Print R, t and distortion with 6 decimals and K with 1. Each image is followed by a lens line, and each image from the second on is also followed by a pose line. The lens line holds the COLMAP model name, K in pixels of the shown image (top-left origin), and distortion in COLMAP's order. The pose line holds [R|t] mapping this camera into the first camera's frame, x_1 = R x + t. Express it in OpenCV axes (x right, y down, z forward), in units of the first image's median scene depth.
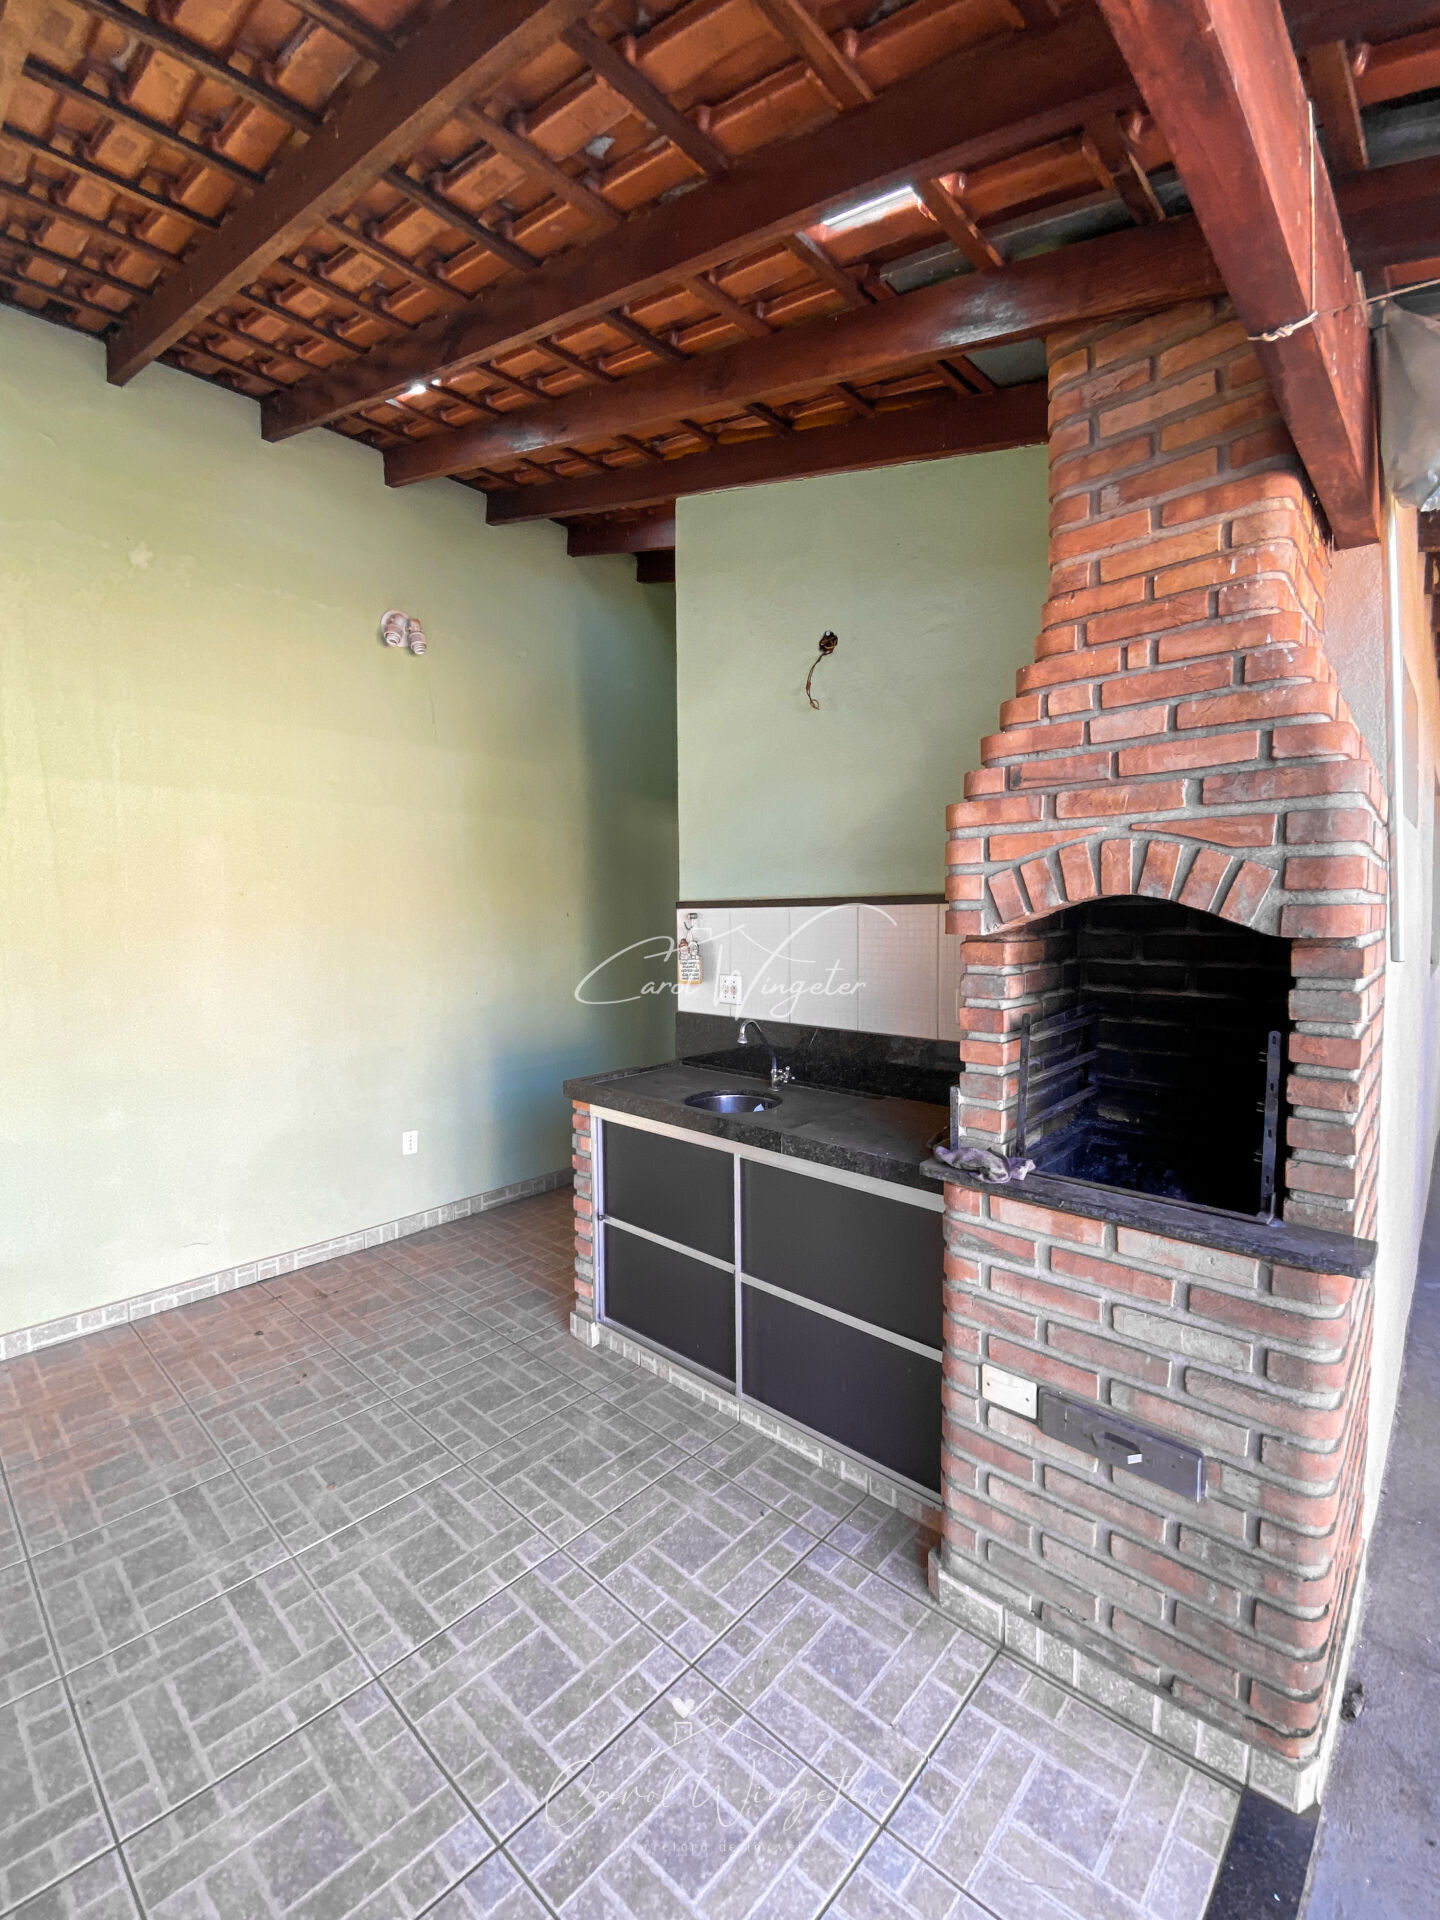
lens RADIAL K [[793.2, 0, 720.0], [0, 793.2, 960.0], [0, 0, 1]] dist [0.024846, -0.026720]
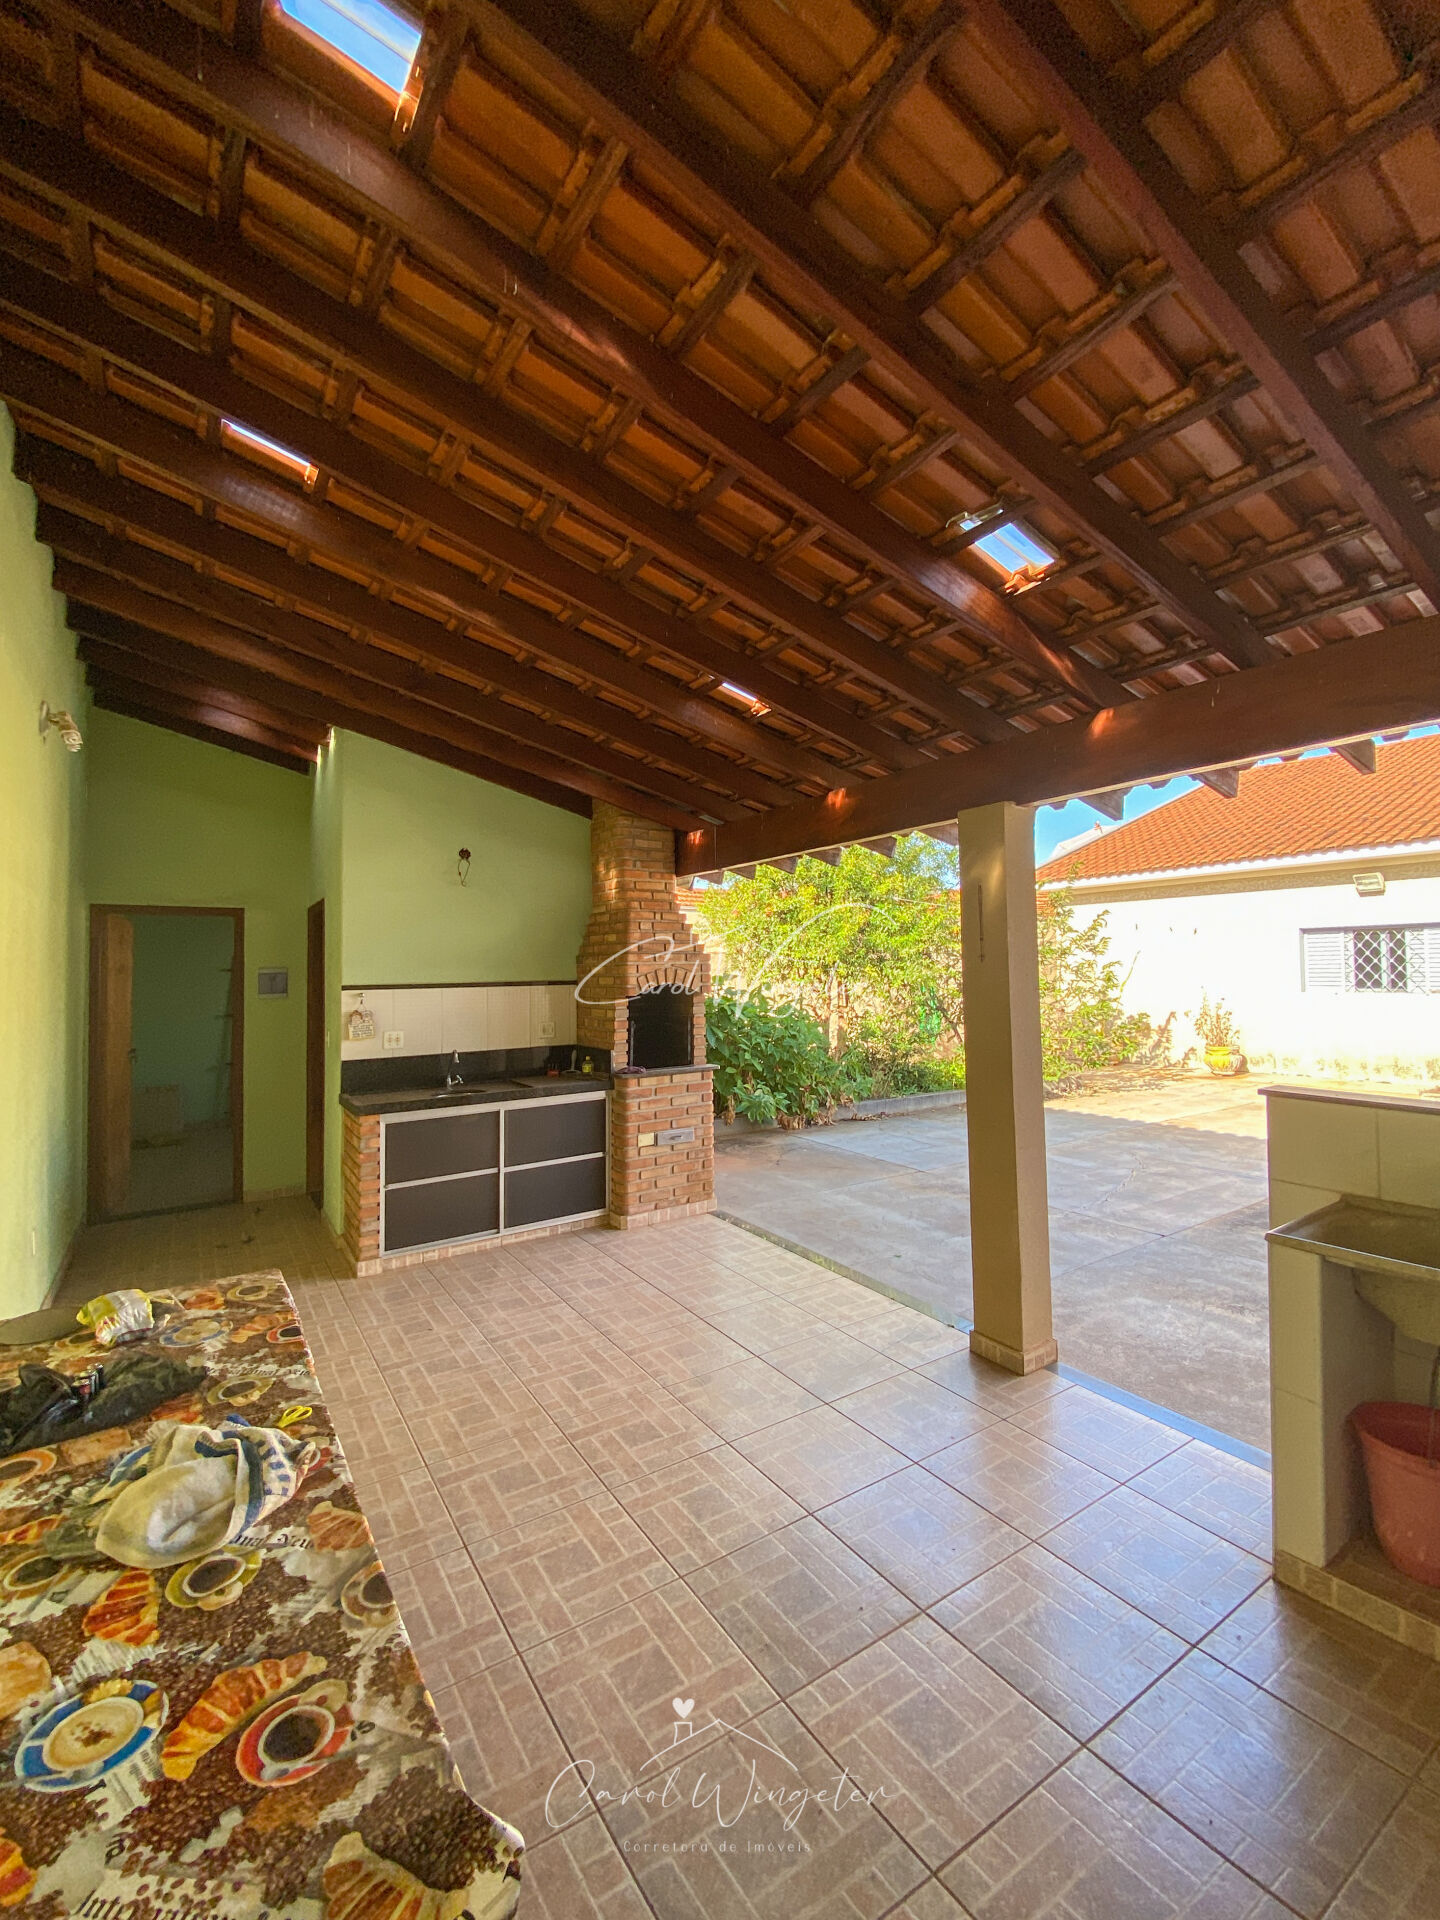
lens RADIAL K [[805.3, 0, 718.7], [0, 805.3, 946.2], [0, 0, 1]] dist [-0.001222, -0.010574]
pose [[0.245697, 0.037487, 0.968621, -2.242722], [0.072770, 0.995719, -0.056994, -0.017368], [-0.966611, 0.084490, 0.241918, -0.095066]]
